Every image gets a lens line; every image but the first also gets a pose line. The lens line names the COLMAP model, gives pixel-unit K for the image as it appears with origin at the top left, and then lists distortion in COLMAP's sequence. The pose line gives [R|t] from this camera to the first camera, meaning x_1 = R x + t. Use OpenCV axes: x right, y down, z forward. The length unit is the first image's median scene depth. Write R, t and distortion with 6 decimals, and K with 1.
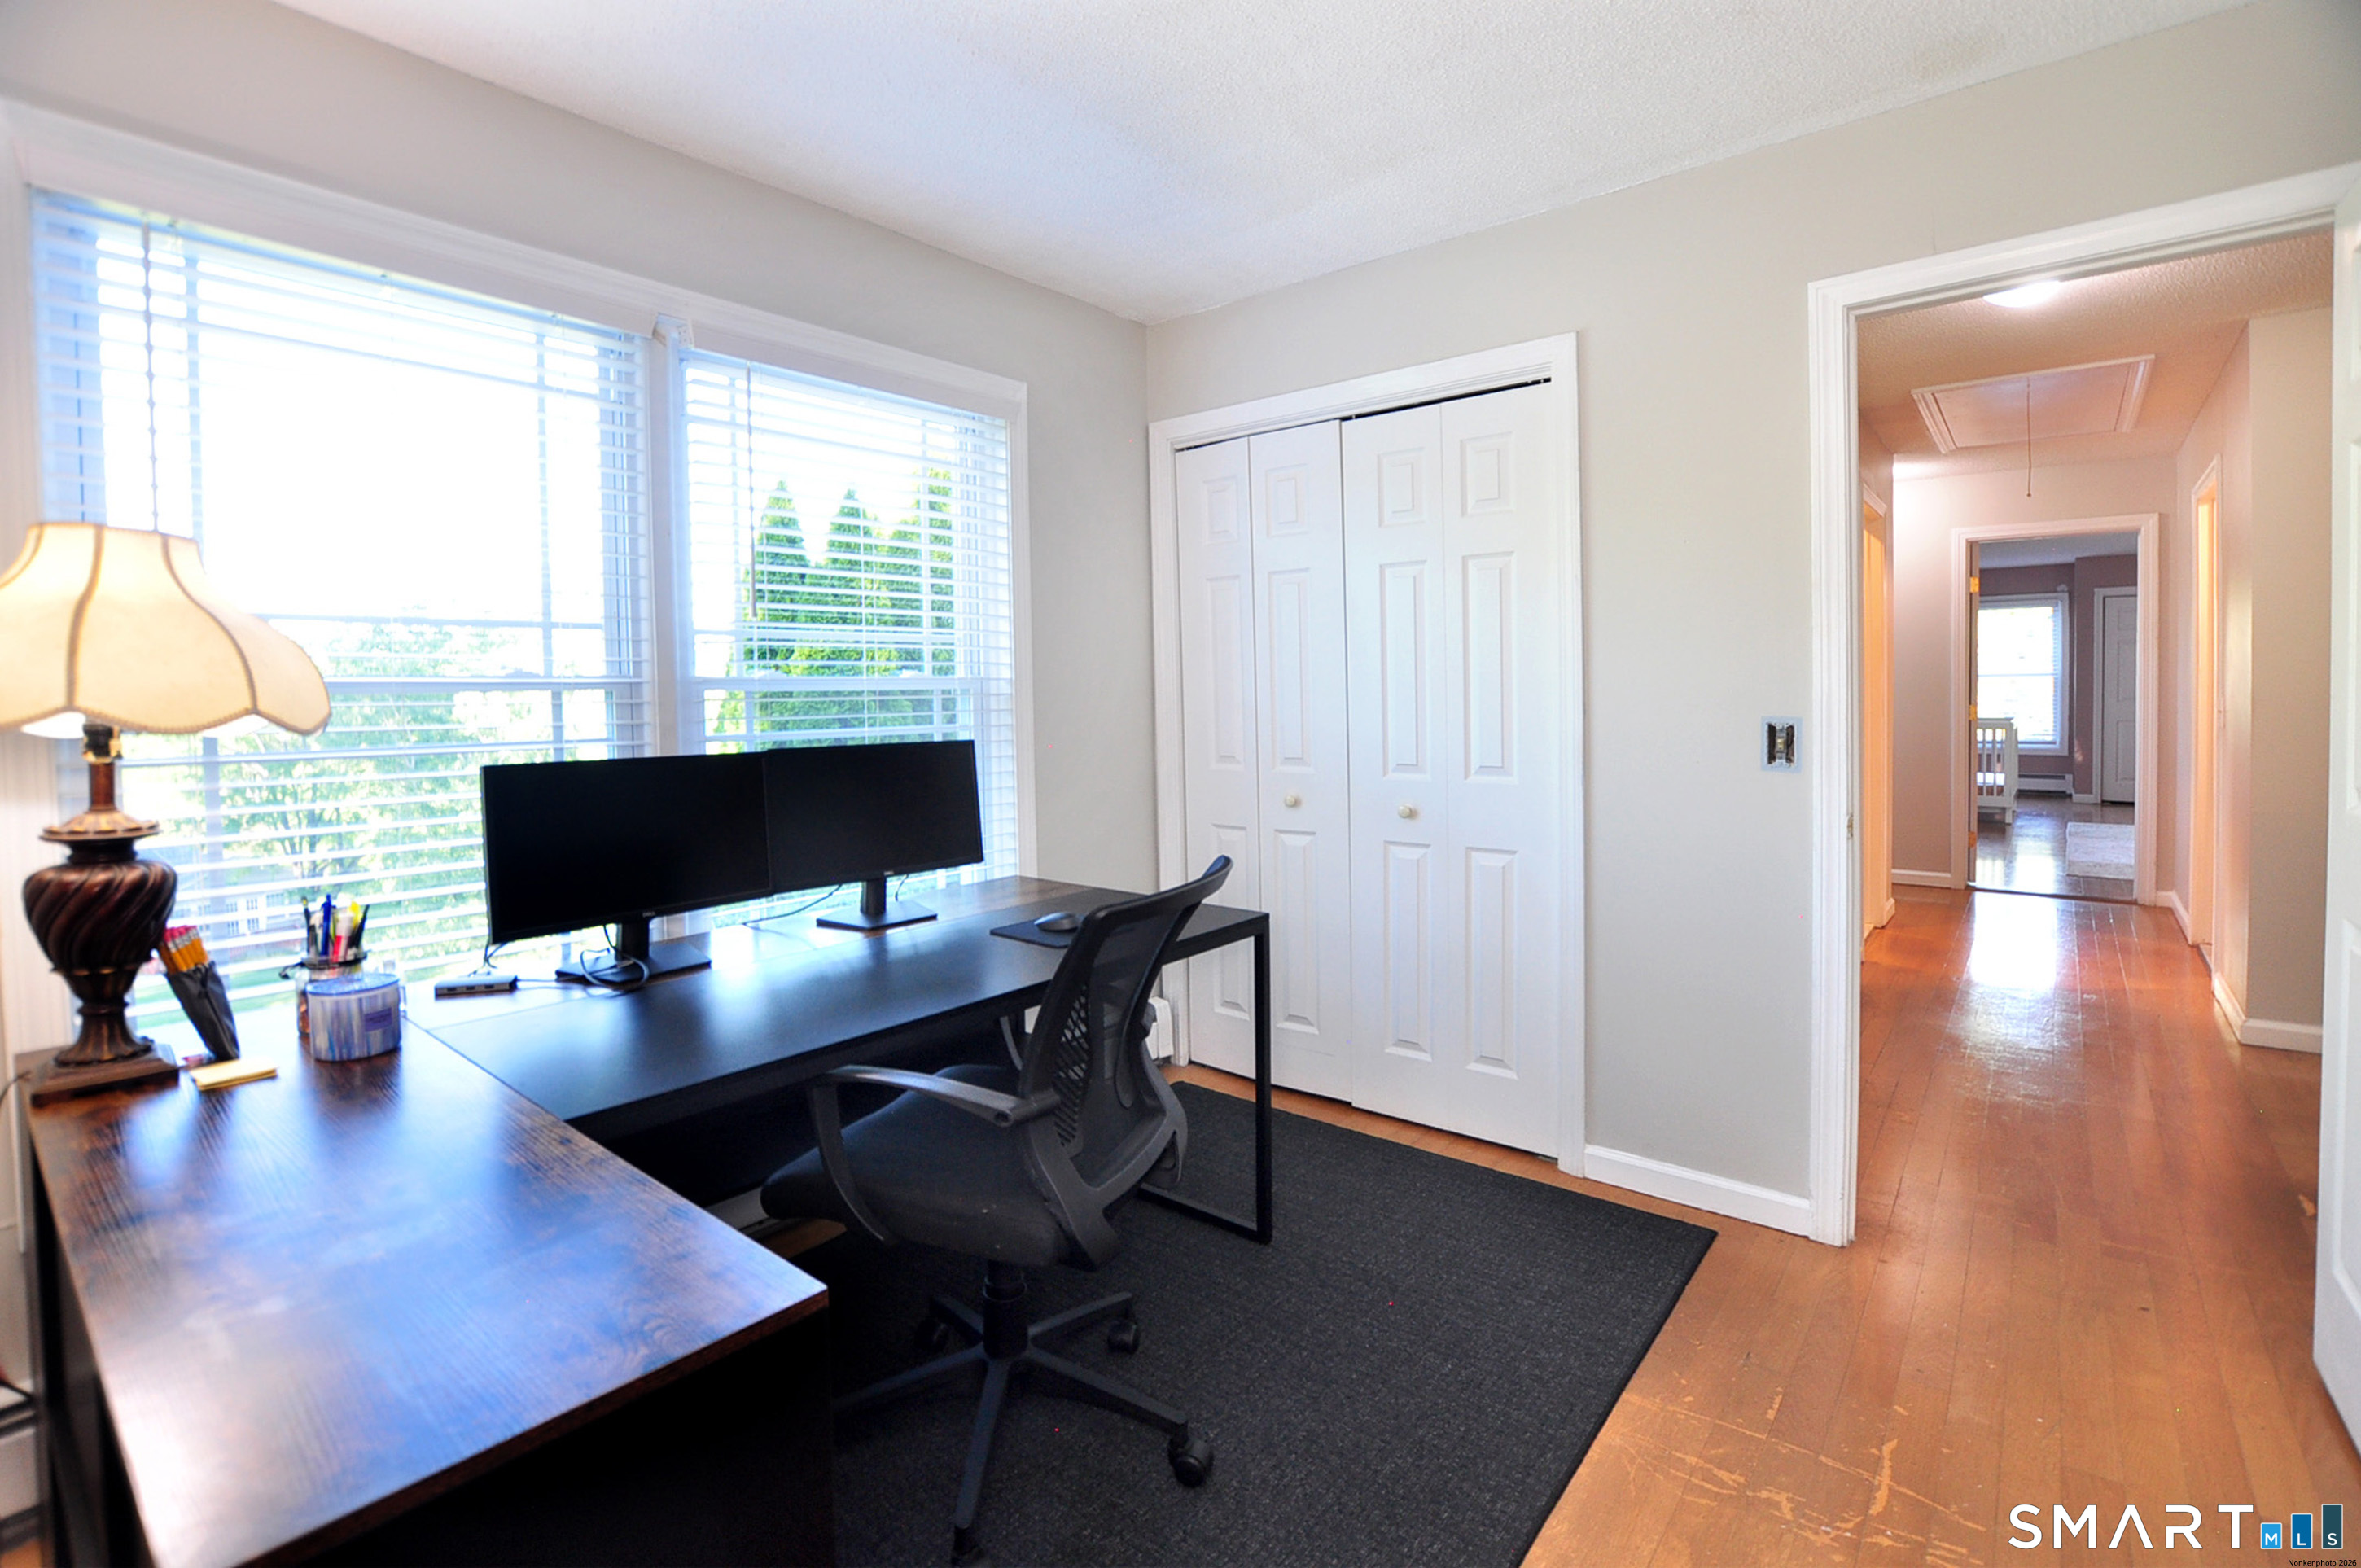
lens RADIAL K [[1050.2, 0, 1177.0], [0, 1050.2, 726.6], [0, 0, 1]] dist [0.001616, 0.000230]
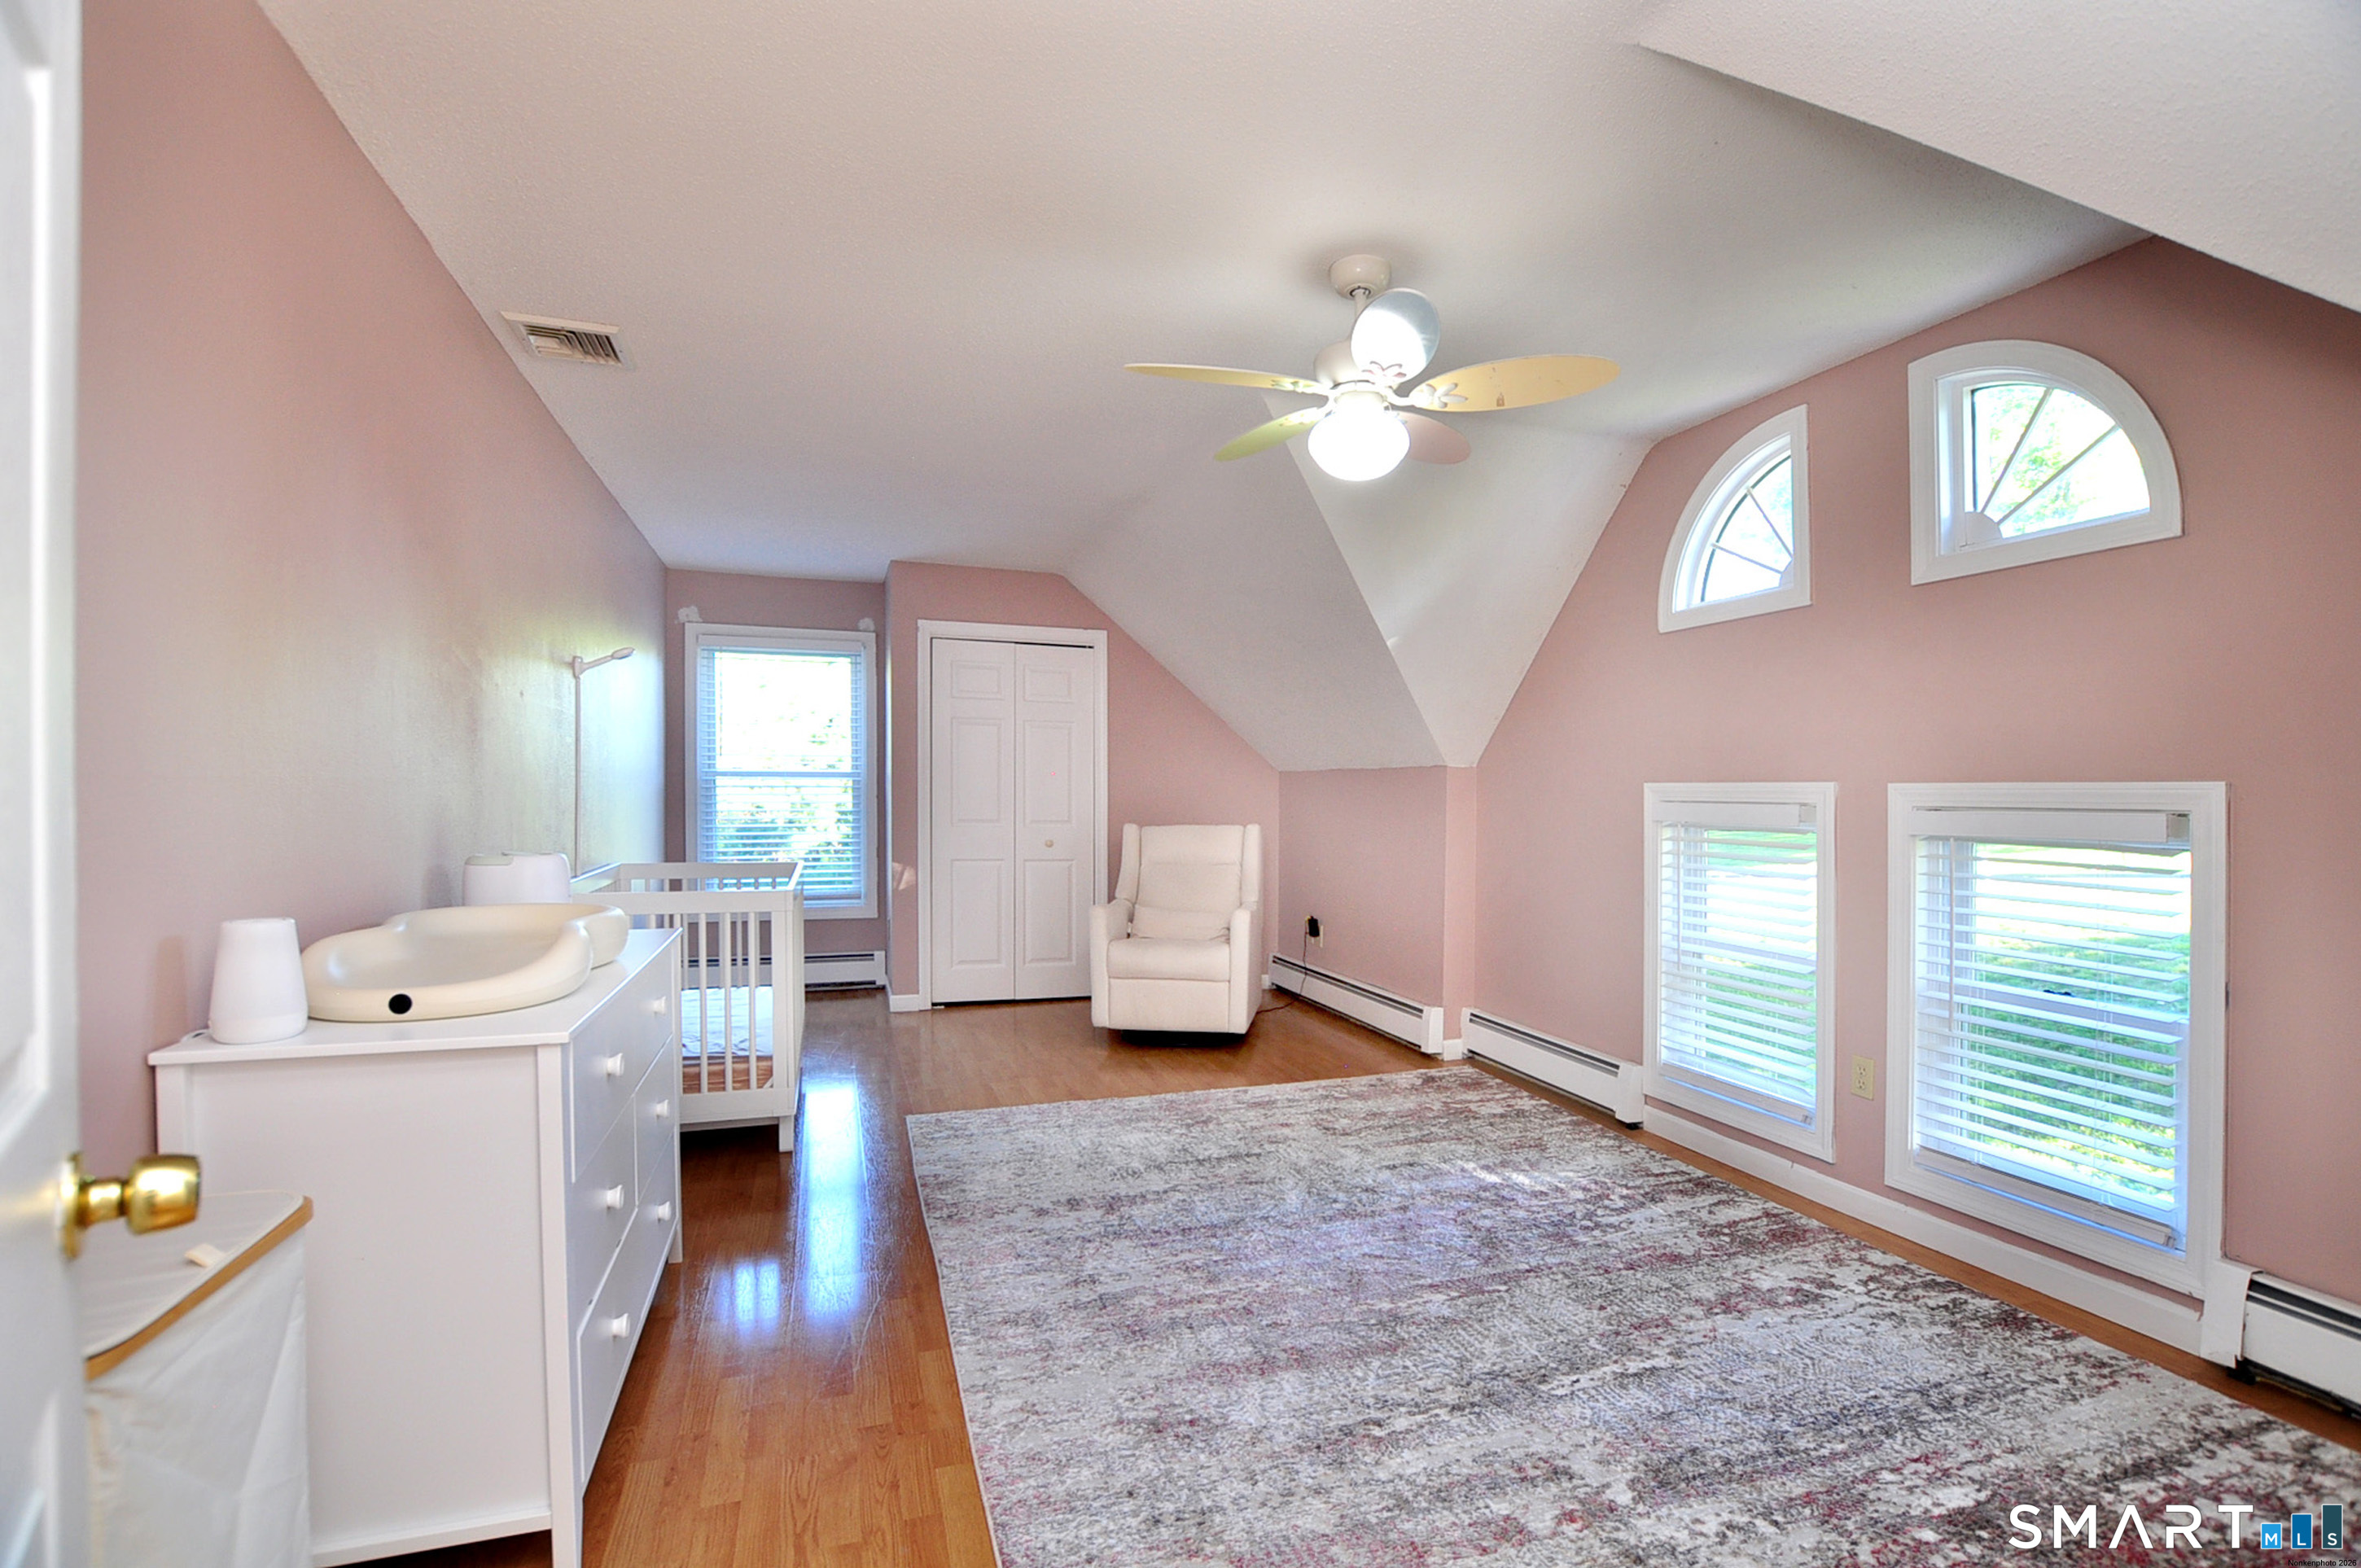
lens RADIAL K [[1015.3, 0, 1180.5], [0, 1015.3, 784.0], [0, 0, 1]] dist [-0.000204, -0.000012]
pose [[0.513007, 0.014107, 0.858269, 0.459768], [0.020825, 0.999366, -0.028874, -0.026265], [-0.858132, 0.032686, 0.512388, 0.577027]]
